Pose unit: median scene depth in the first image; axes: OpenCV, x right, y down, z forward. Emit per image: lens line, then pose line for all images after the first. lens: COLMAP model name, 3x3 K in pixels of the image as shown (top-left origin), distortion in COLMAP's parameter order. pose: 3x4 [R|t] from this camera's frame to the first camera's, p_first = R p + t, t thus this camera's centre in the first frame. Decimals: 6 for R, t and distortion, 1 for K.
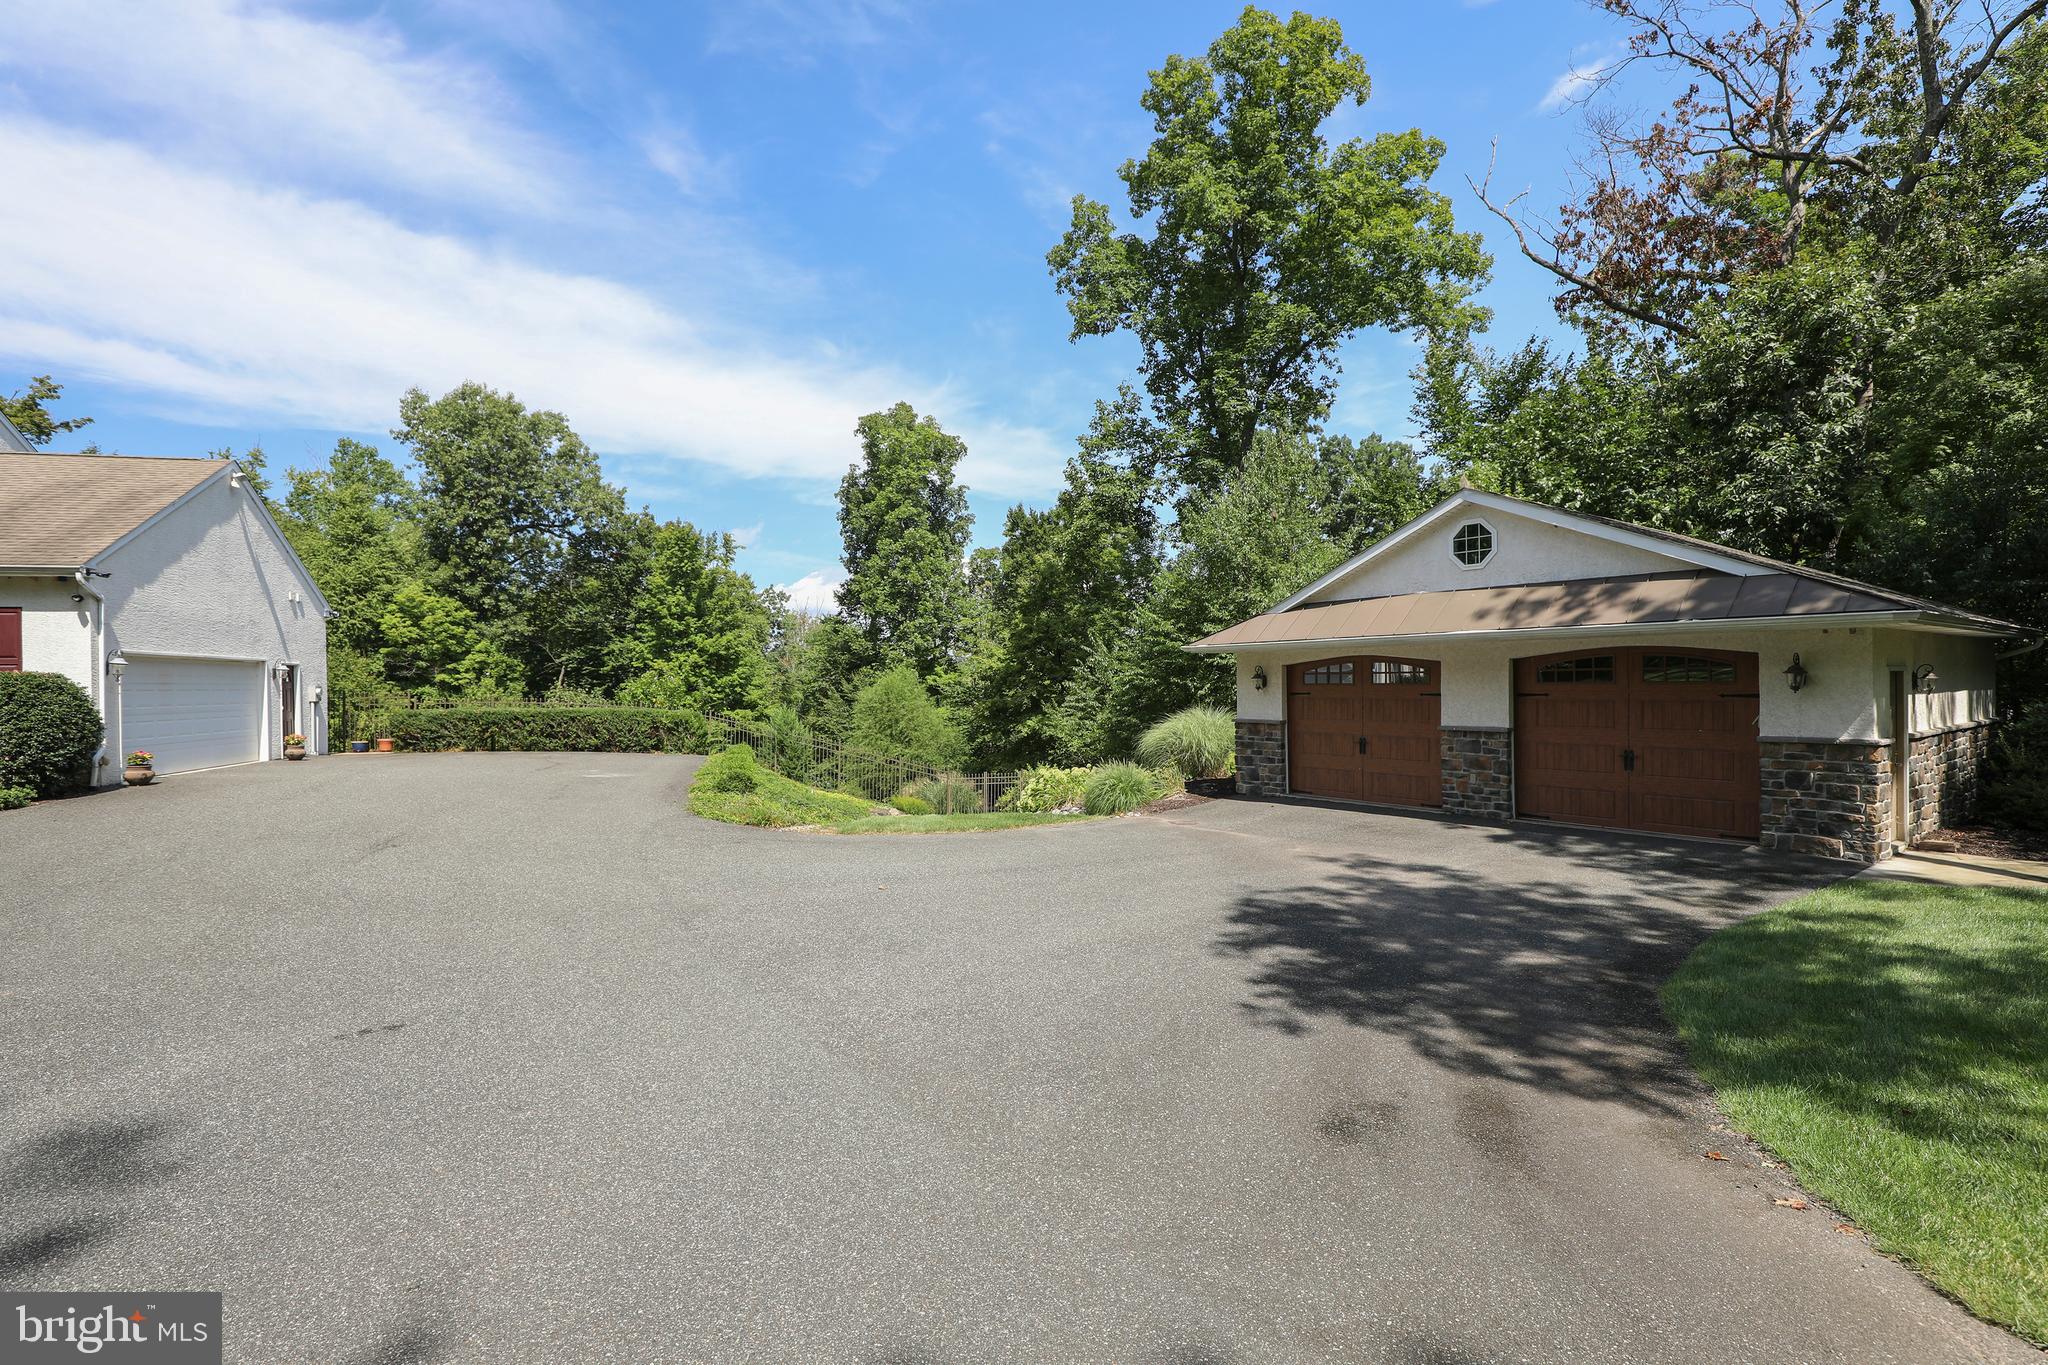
lens RADIAL K [[936.5, 0, 1034.6], [0, 936.5, 694.2], [0, 0, 1]] dist [-0.023463, 0.001644]
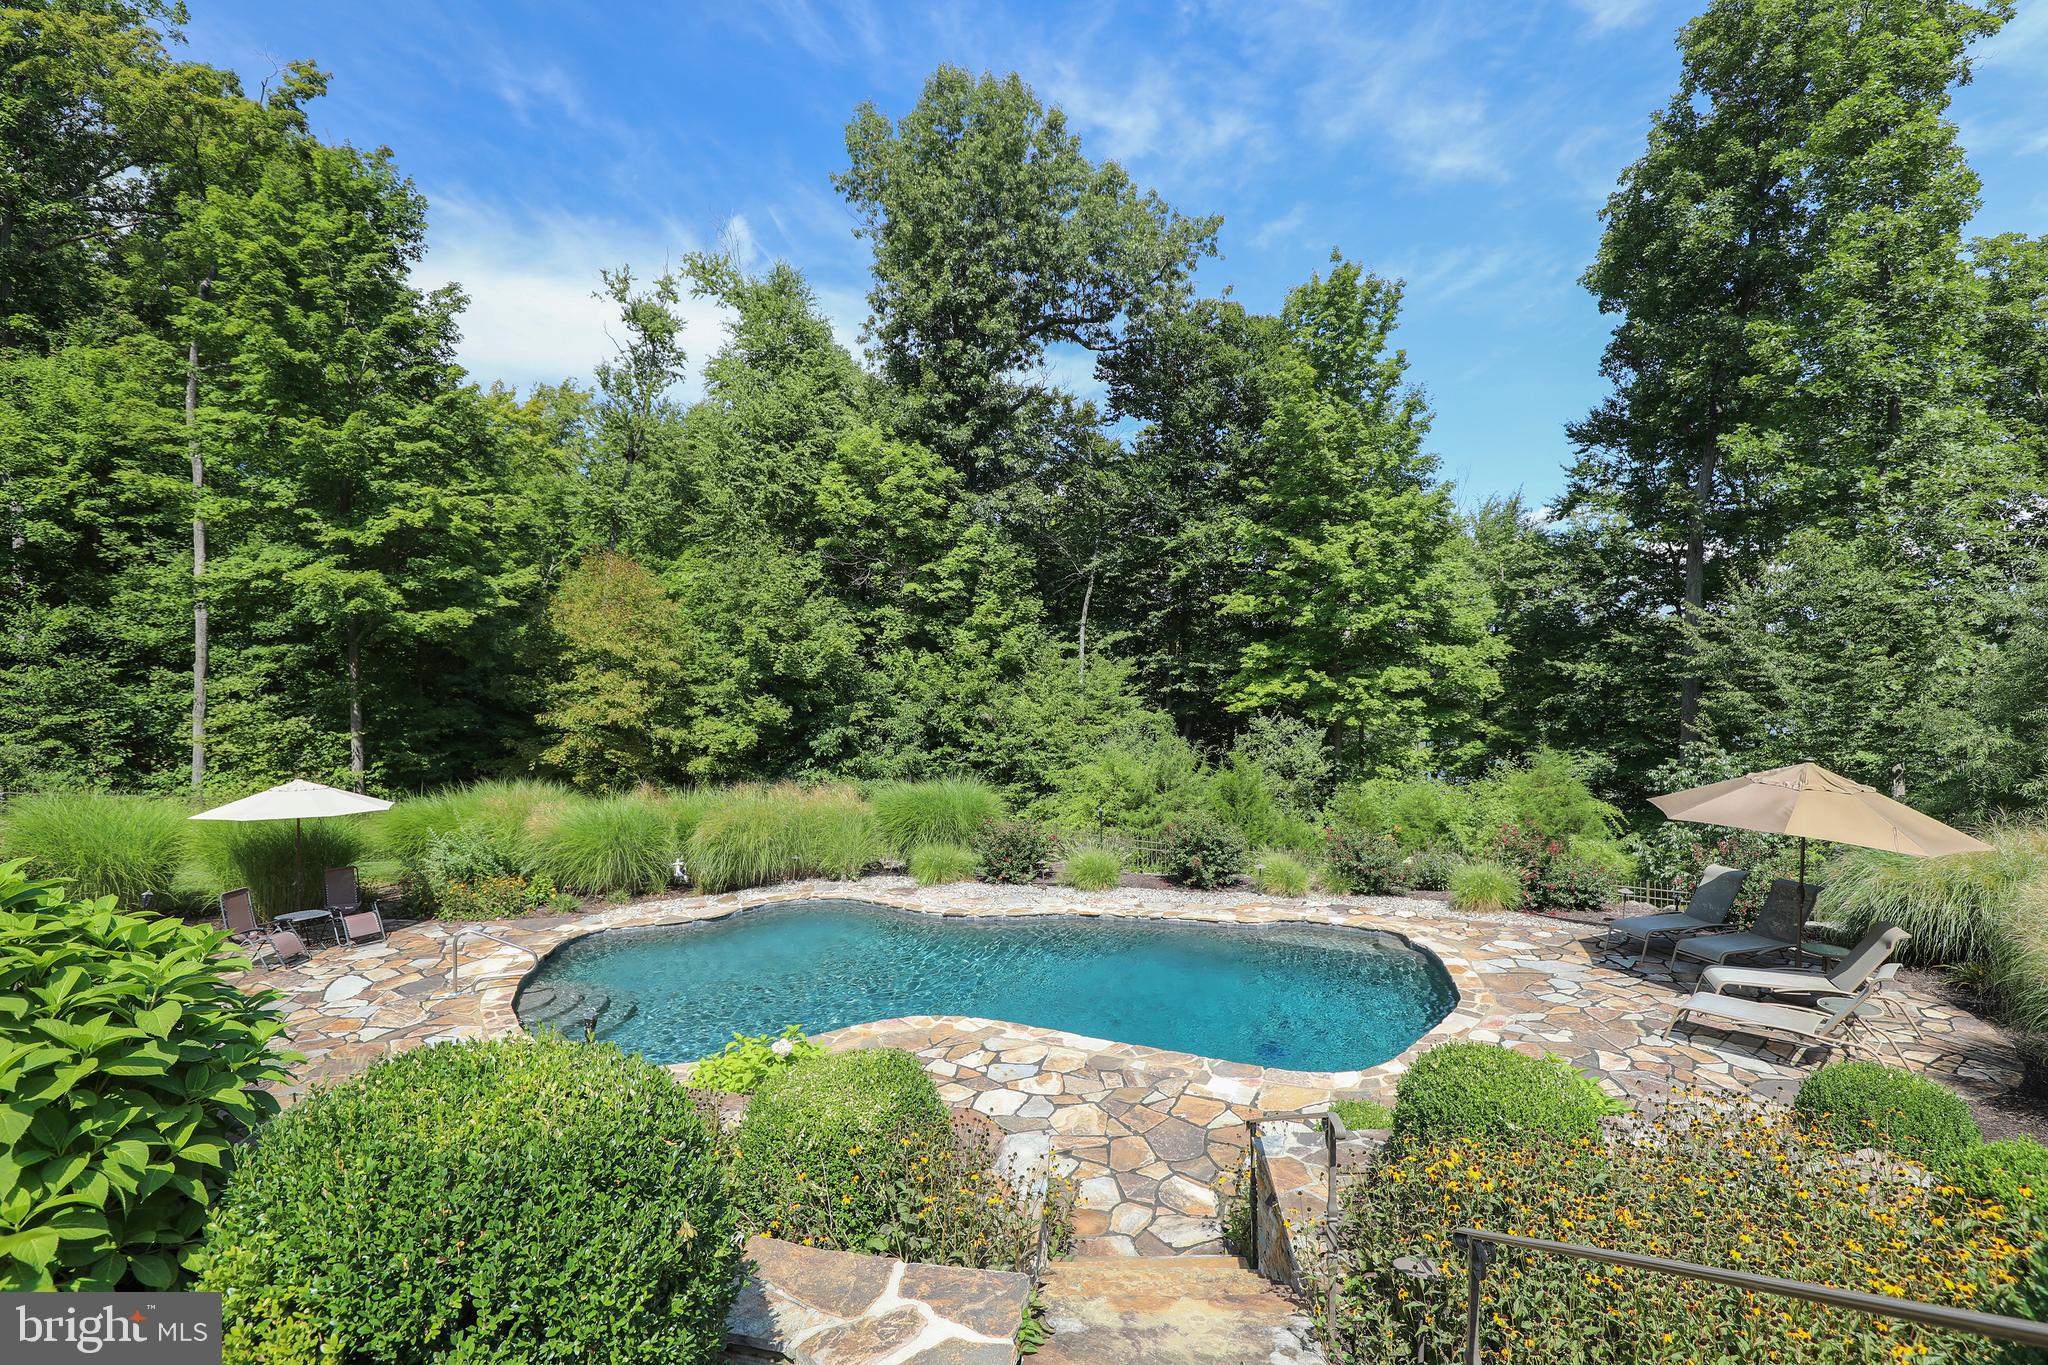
lens RADIAL K [[936.5, 0, 1020.7], [0, 936.5, 675.1], [0, 0, 1]] dist [-0.023463, 0.001644]
pose [[0.900120, -0.017777, -0.435279, -0.337685], [0.009401, 0.999727, -0.021390, 0.045023], [0.435540, 0.015161, 0.900042, 0.526006]]
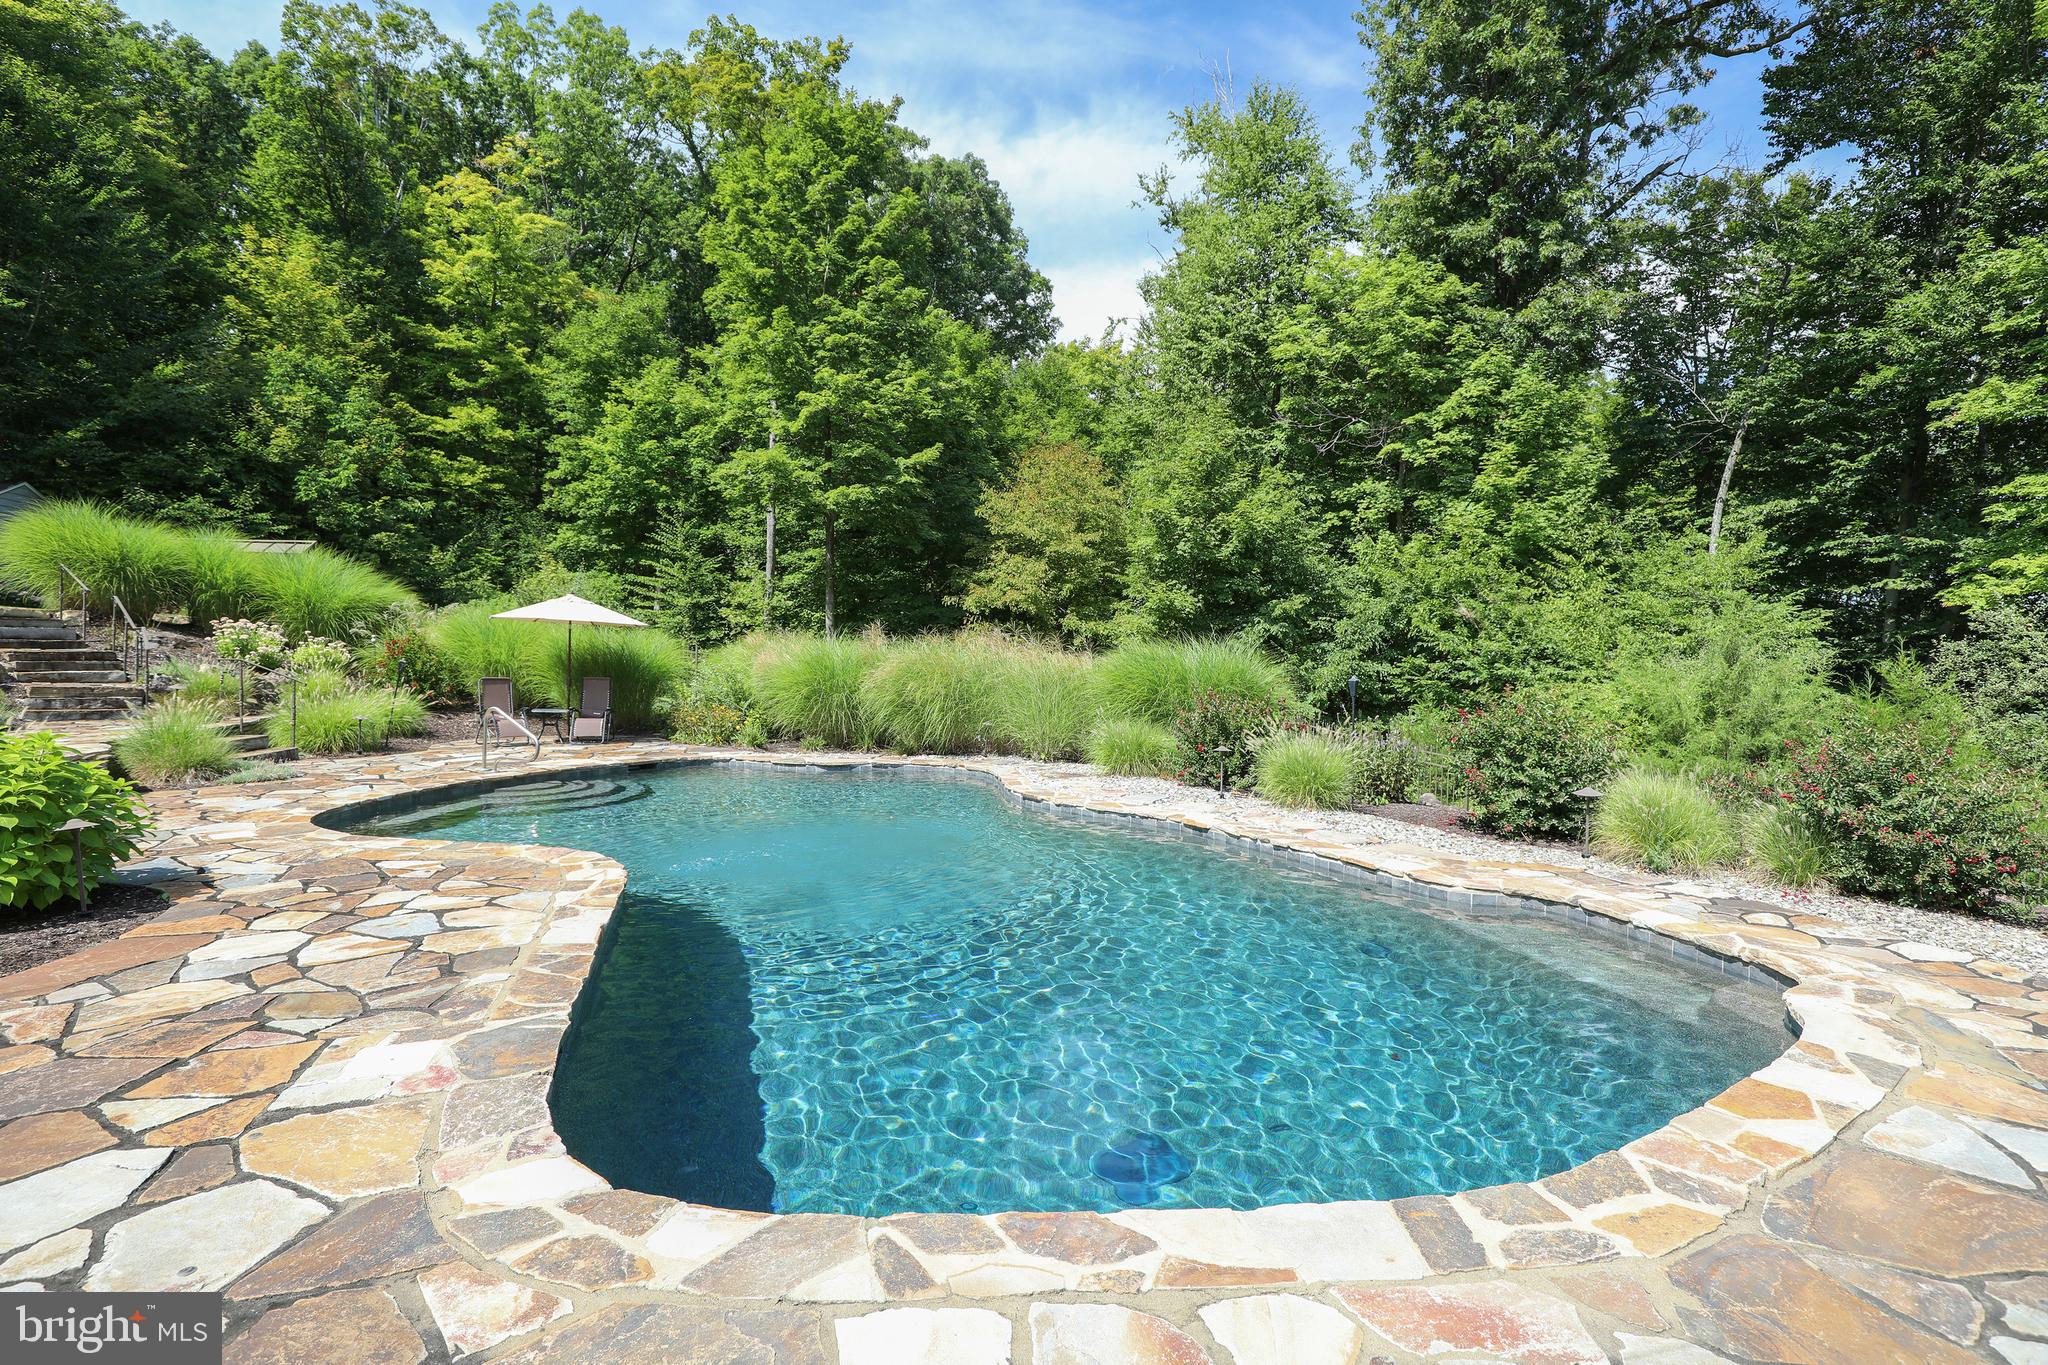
lens RADIAL K [[936.5, 0, 1056.8], [0, 936.5, 674.3], [0, 0, 1]] dist [-0.023463, 0.001644]
pose [[0.374383, 0.015992, -0.927136, -0.306367], [-0.038107, 0.999272, 0.001848, 0.085653], [0.926491, 0.034639, 0.374720, 0.705008]]
